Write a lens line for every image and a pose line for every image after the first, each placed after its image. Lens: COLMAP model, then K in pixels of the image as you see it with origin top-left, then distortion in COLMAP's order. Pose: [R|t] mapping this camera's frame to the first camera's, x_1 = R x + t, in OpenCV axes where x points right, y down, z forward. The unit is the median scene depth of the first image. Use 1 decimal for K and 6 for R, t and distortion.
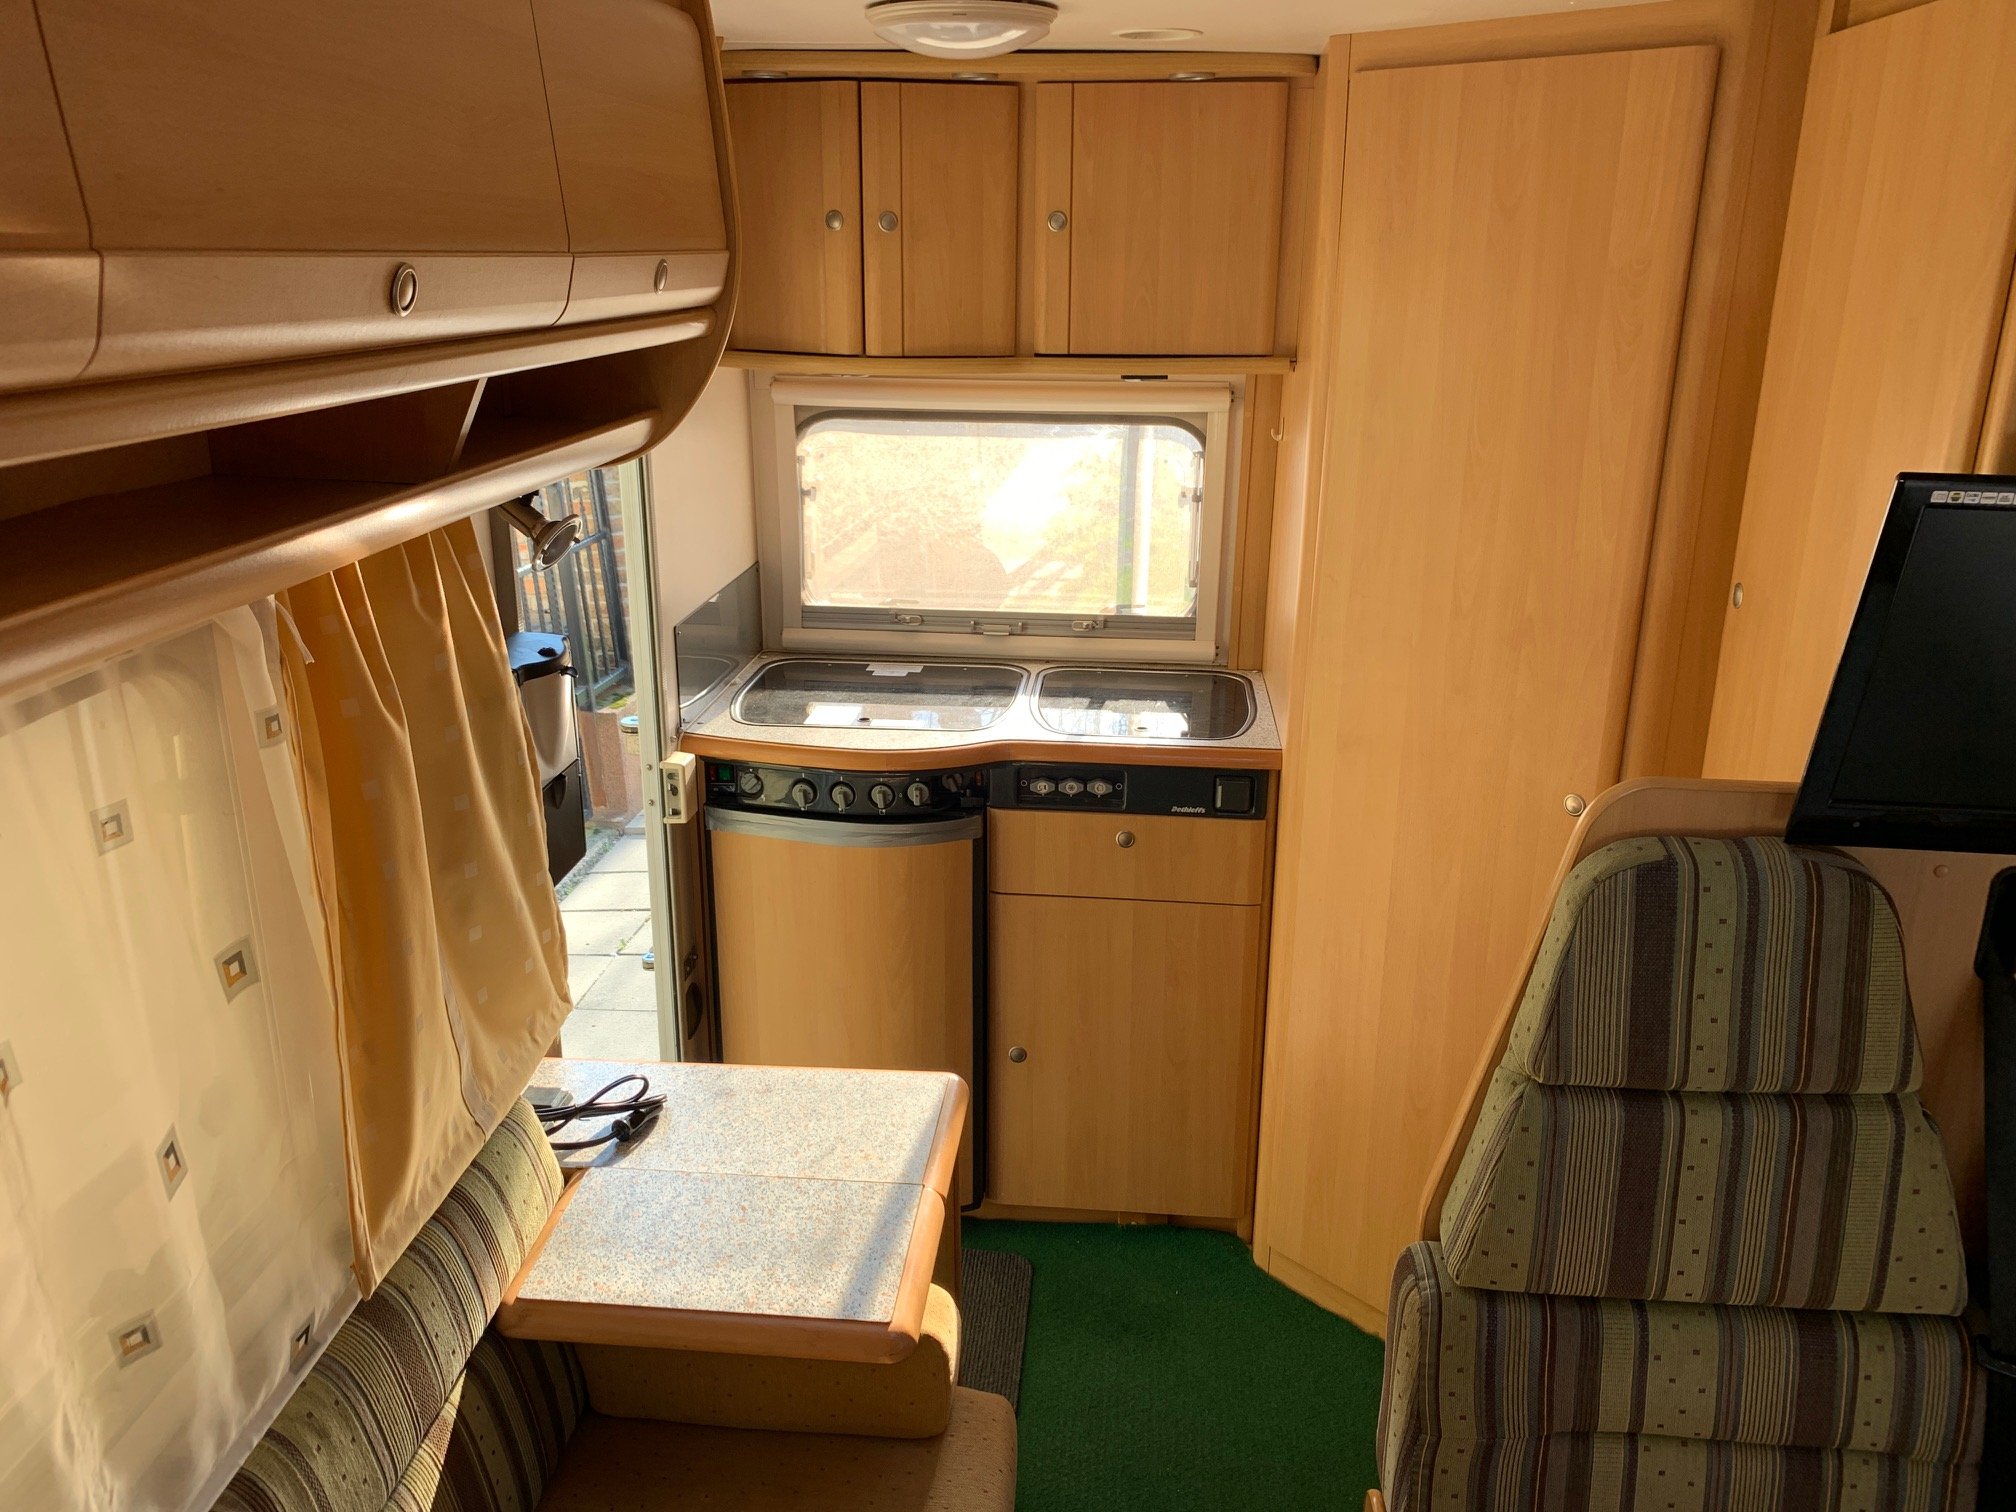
lens RADIAL K [[1548.5, 0, 1003.8], [0, 1548.5, 743.4], [0, 0, 1]] dist [-0.010117, 0.030645]
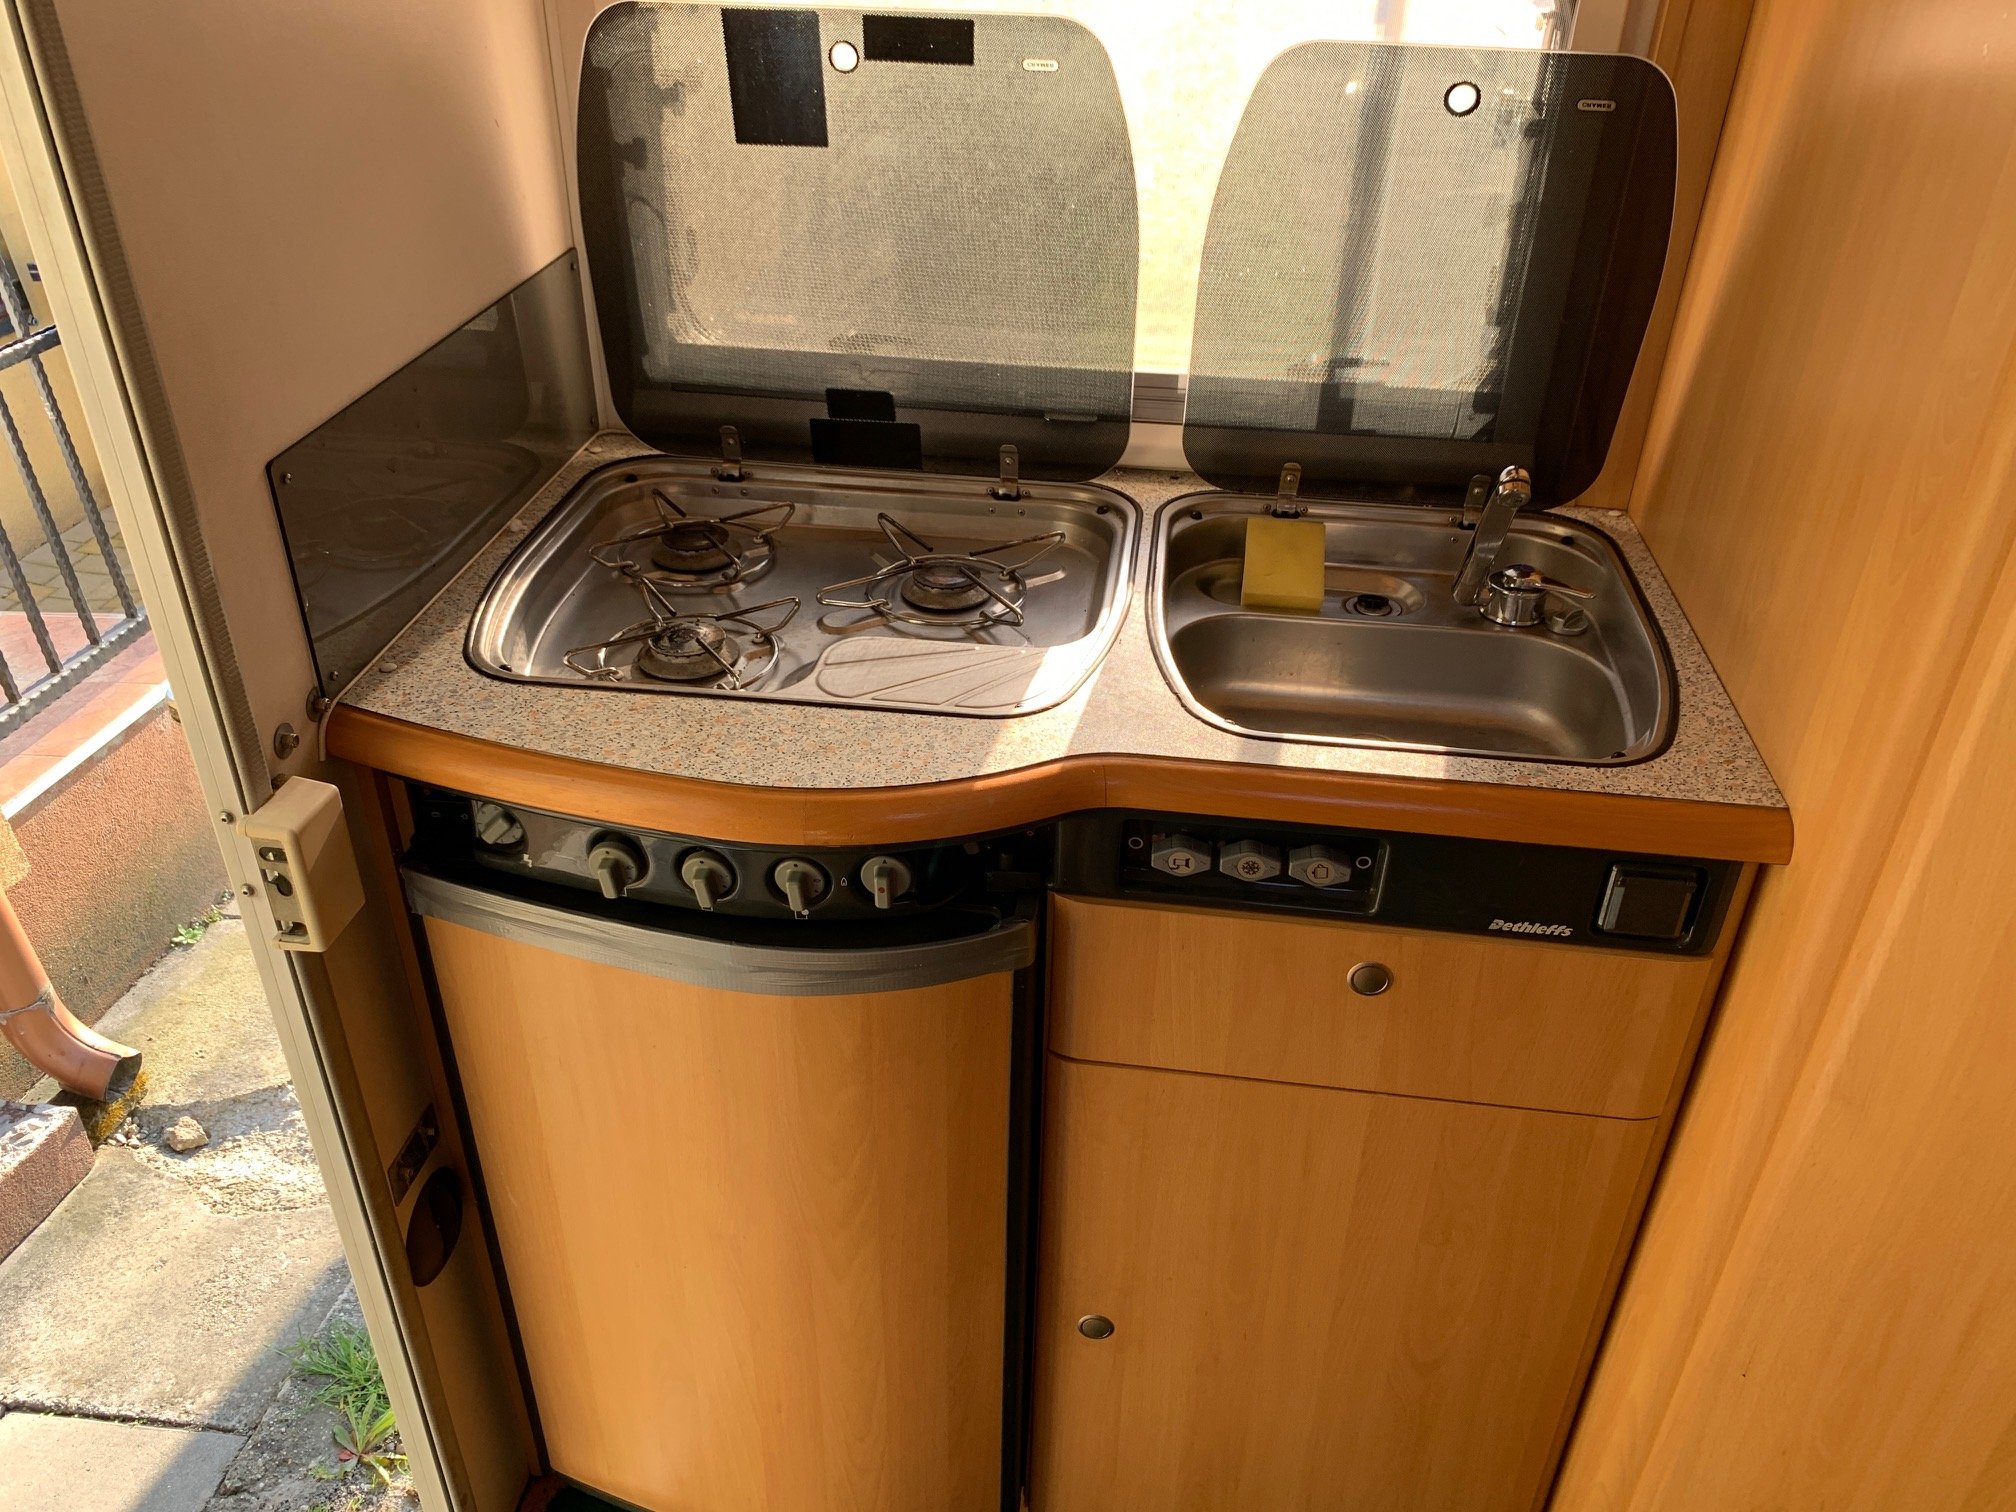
lens RADIAL K [[1548.5, 0, 1004.4], [0, 1548.5, 750.0], [0, 0, 1]] dist [-0.010117, 0.030645]
pose [[0.999501, 0.023405, -0.021191, -0.014854], [-0.017520, 0.969498, 0.244473, -0.102945], [0.026266, -0.243980, 0.969424, 0.600376]]
